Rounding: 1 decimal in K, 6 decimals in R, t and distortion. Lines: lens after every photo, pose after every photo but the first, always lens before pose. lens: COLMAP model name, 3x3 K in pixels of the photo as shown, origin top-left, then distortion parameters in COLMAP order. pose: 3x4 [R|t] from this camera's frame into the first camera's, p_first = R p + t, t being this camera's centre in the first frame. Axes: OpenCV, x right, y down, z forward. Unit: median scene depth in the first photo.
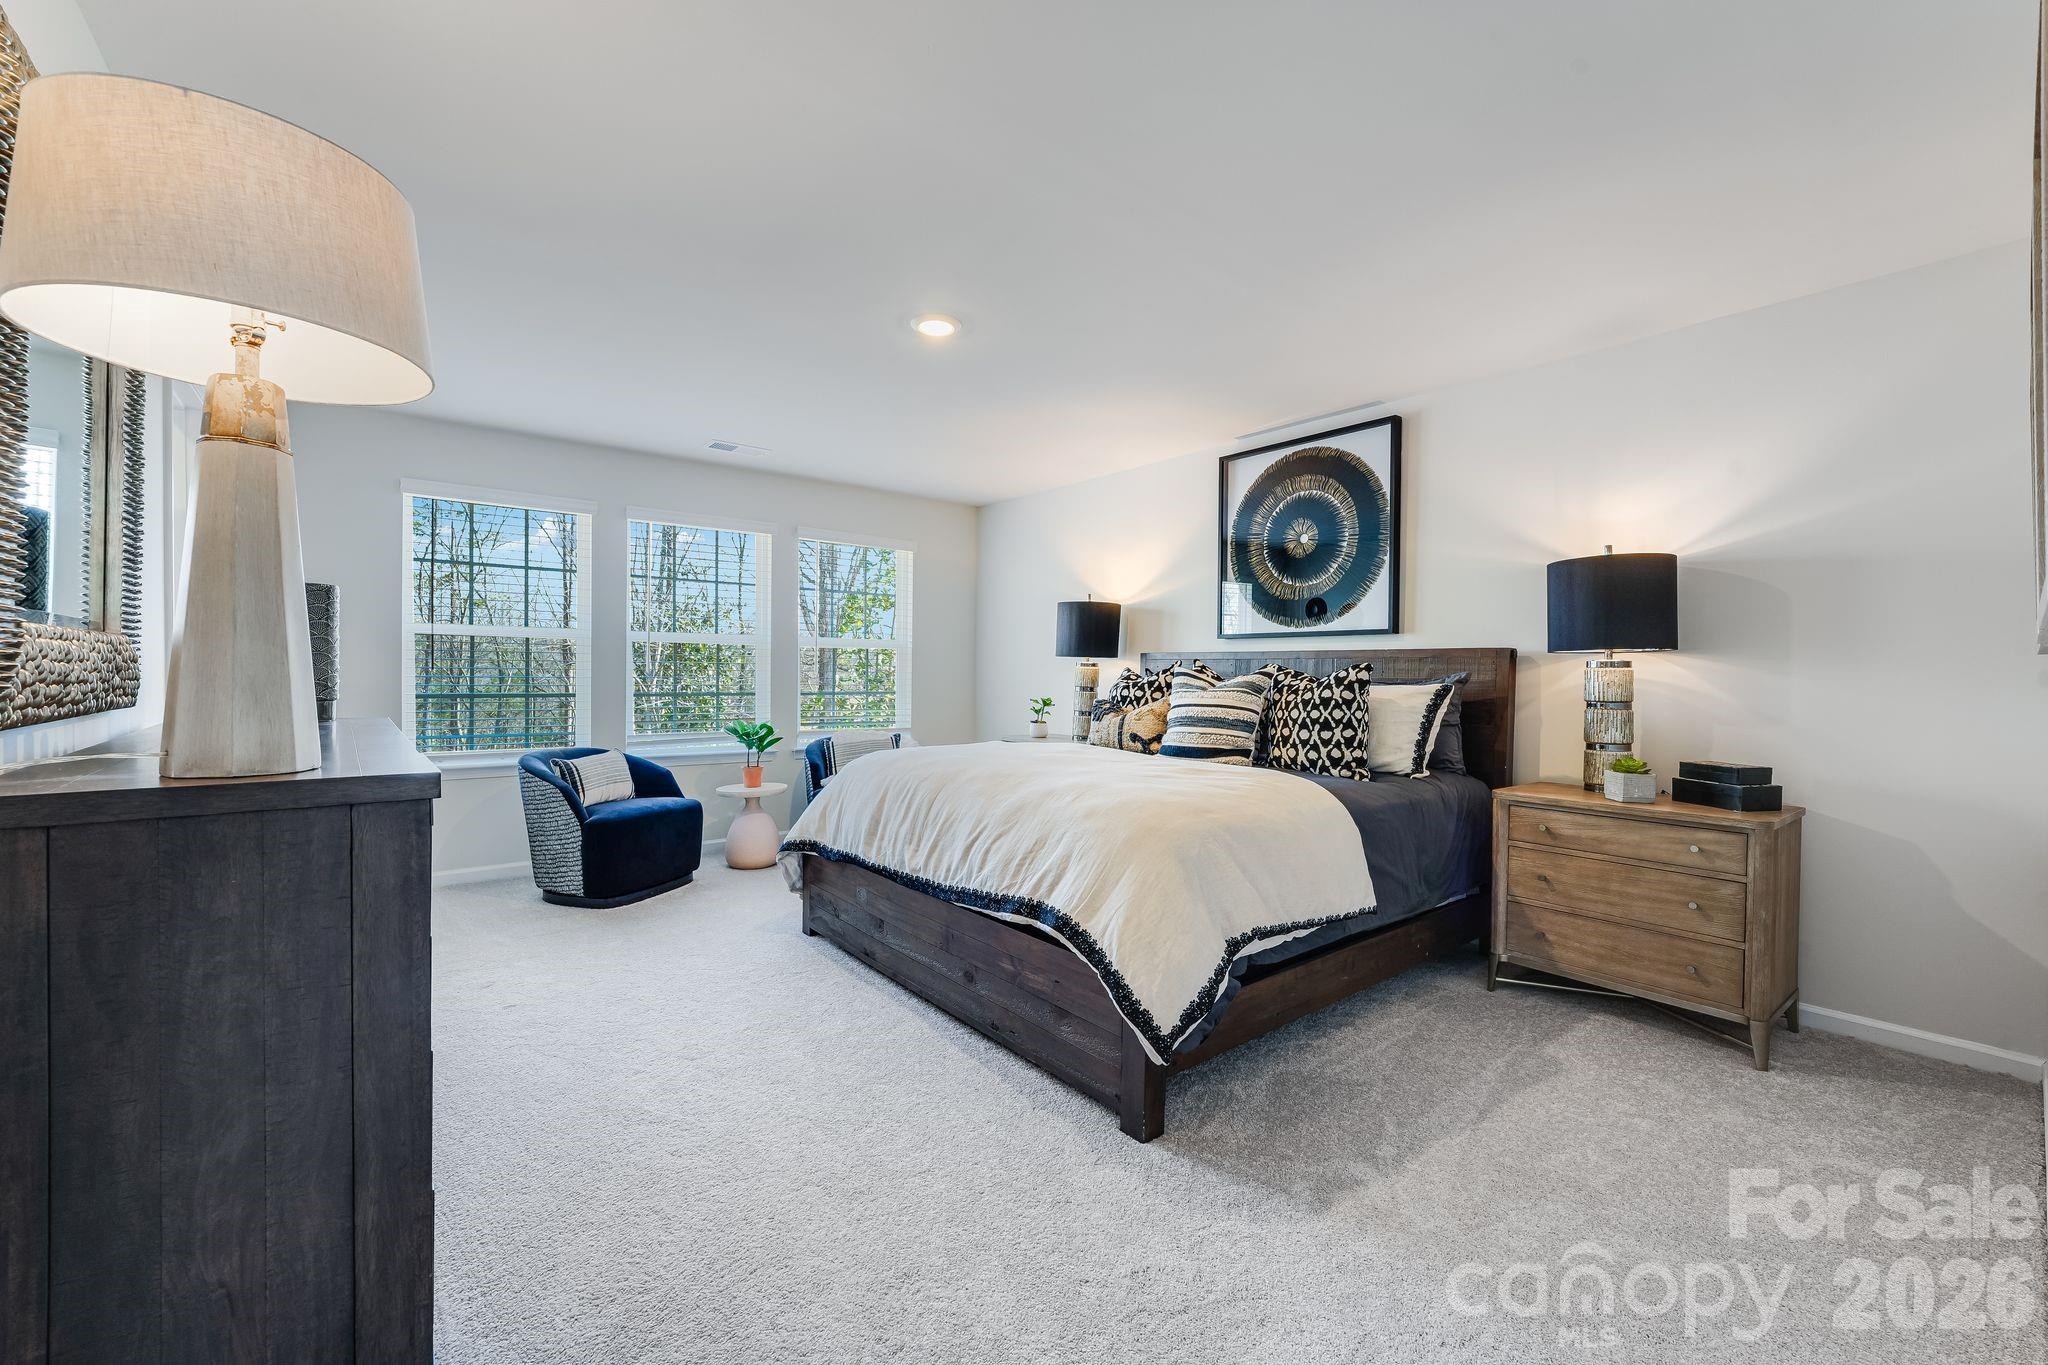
lens RADIAL K [[828.7, 0, 1017.7], [0, 828.7, 681.5], [0, 0, 1]] dist [-0.014610, -0.000137]
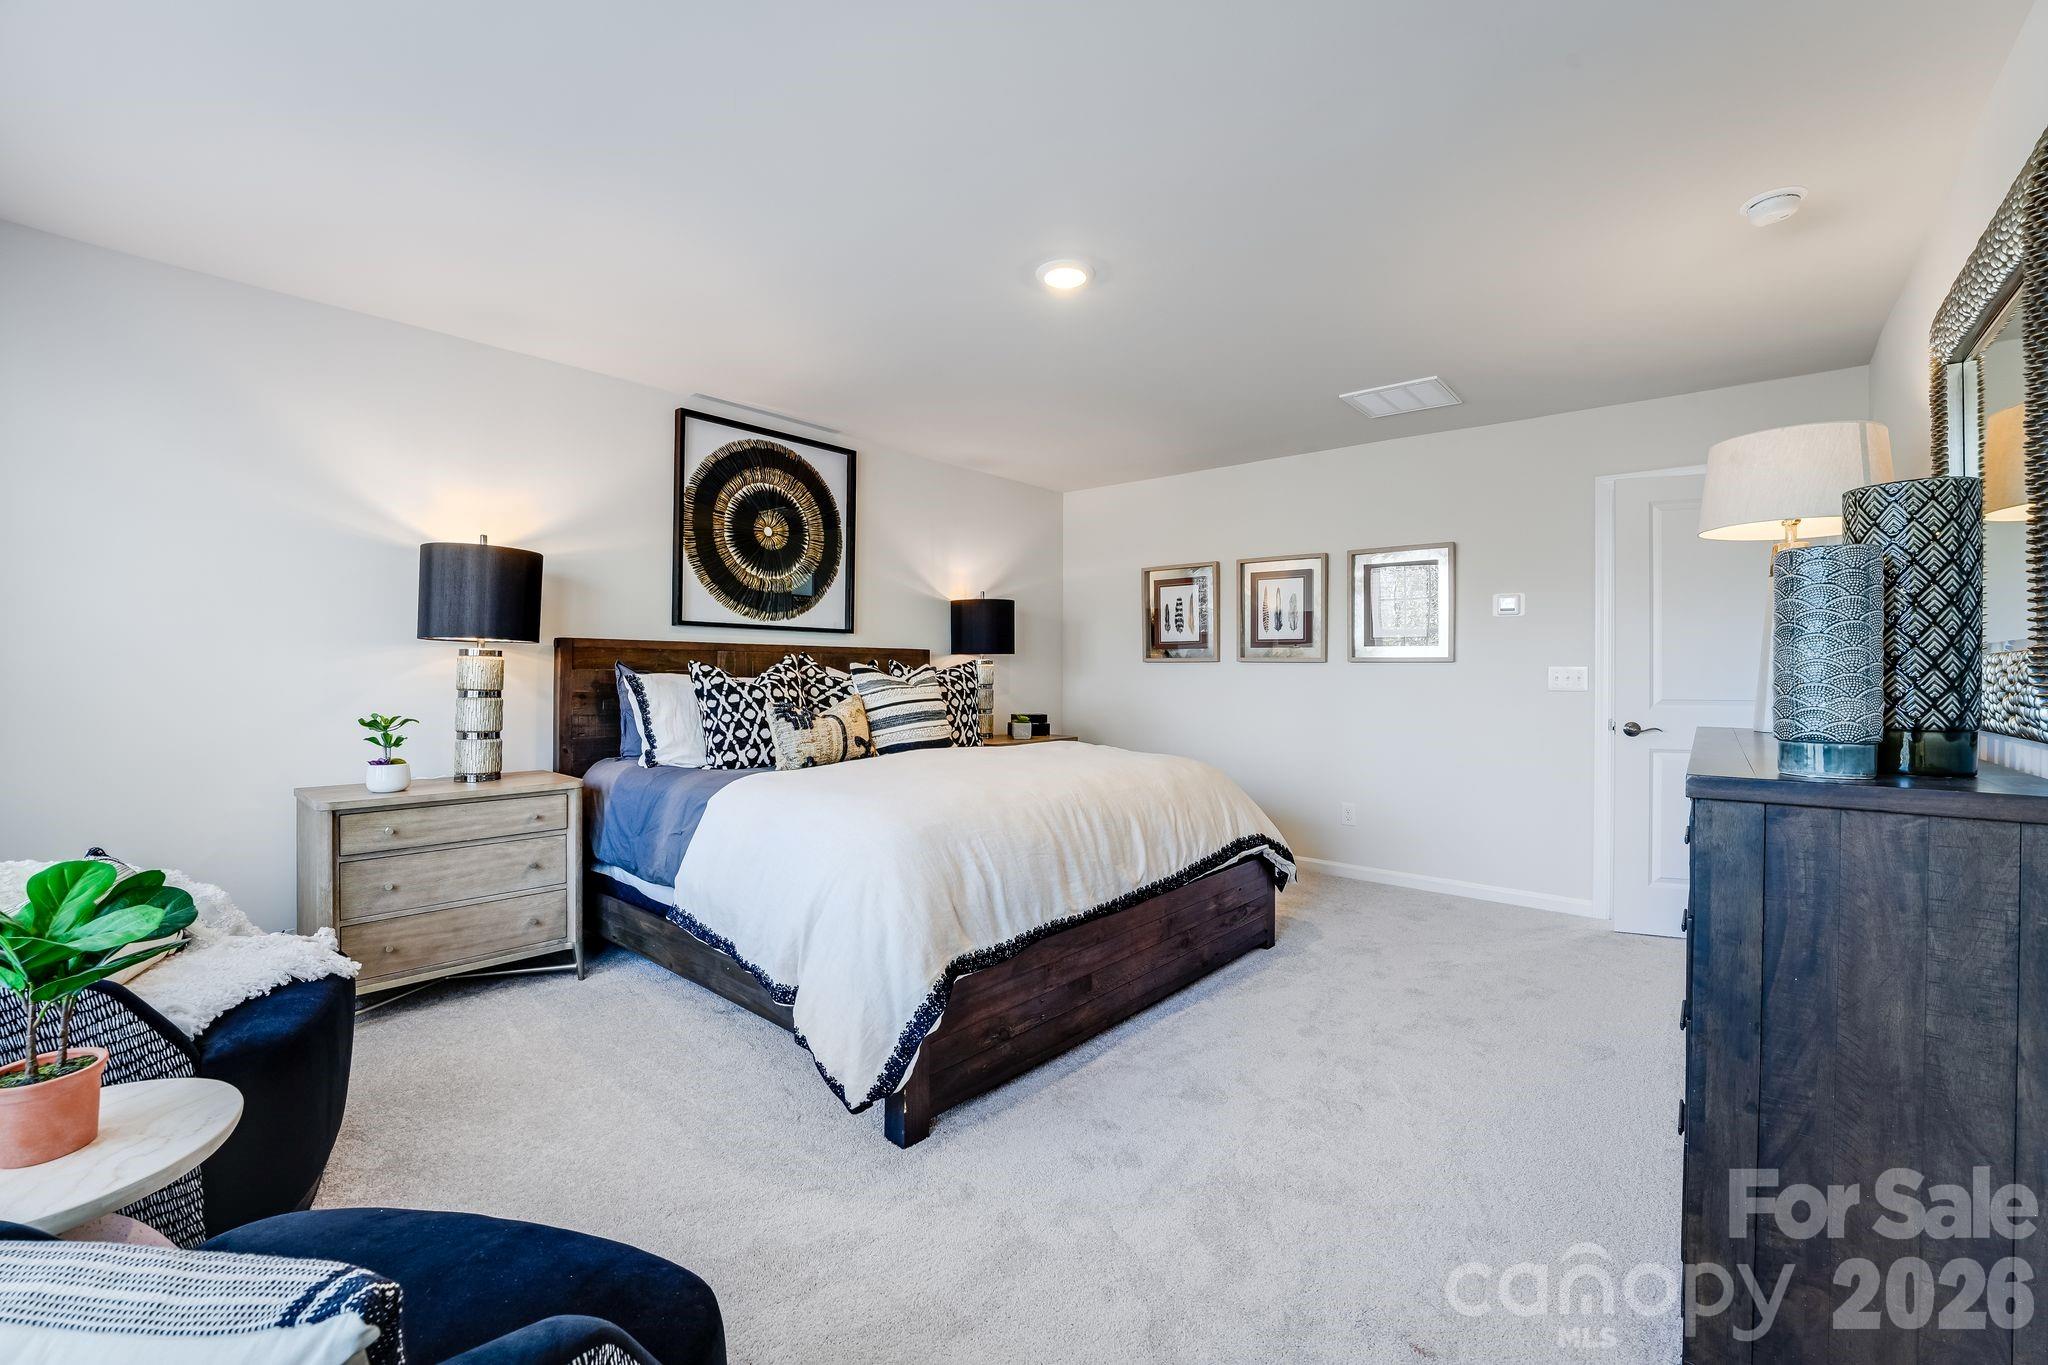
lens RADIAL K [[845.4, 0, 1024.3], [0, 845.4, 673.1], [0, 0, 1]] dist [-0.019002, -0.000101]
pose [[-0.188767, -0.016433, 0.981884, -0.811591], [0.000195, 0.999859, 0.016772, -0.022270], [-0.982022, 0.003357, -0.188737, 1.018035]]
